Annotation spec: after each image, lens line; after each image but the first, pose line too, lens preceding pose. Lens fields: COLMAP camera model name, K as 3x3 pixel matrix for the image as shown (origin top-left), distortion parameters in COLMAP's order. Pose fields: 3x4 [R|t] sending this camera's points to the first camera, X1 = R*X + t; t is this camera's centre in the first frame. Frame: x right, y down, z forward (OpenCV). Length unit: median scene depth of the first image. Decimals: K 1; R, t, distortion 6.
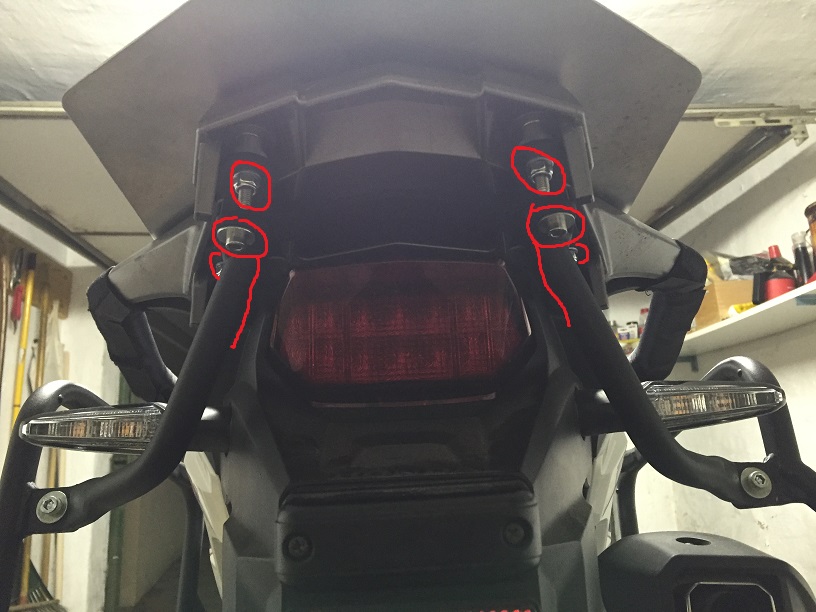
lens RADIAL K [[703.9, 0, 408.0], [0, 703.9, 306.0], [0, 0, 1]] dist [0.089431, -0.125260]
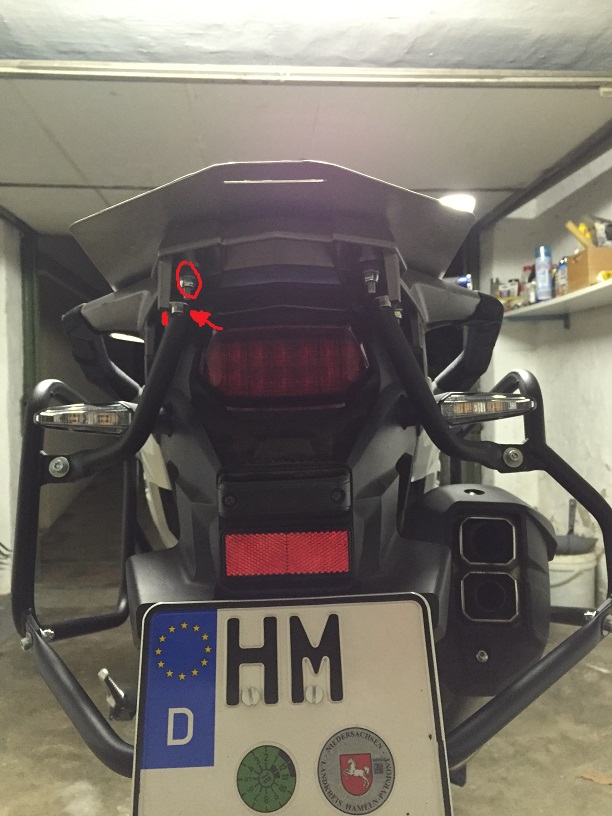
lens RADIAL K [[703.9, 0, 306.0], [0, 703.9, 408.0], [0, 0, 1]] dist [0.089431, -0.125260]
pose [[0.999854, 0.013119, 0.010920, 0.019771], [-0.015233, 0.974457, 0.224055, -0.193905], [-0.007702, -0.224189, 0.974515, -0.469604]]
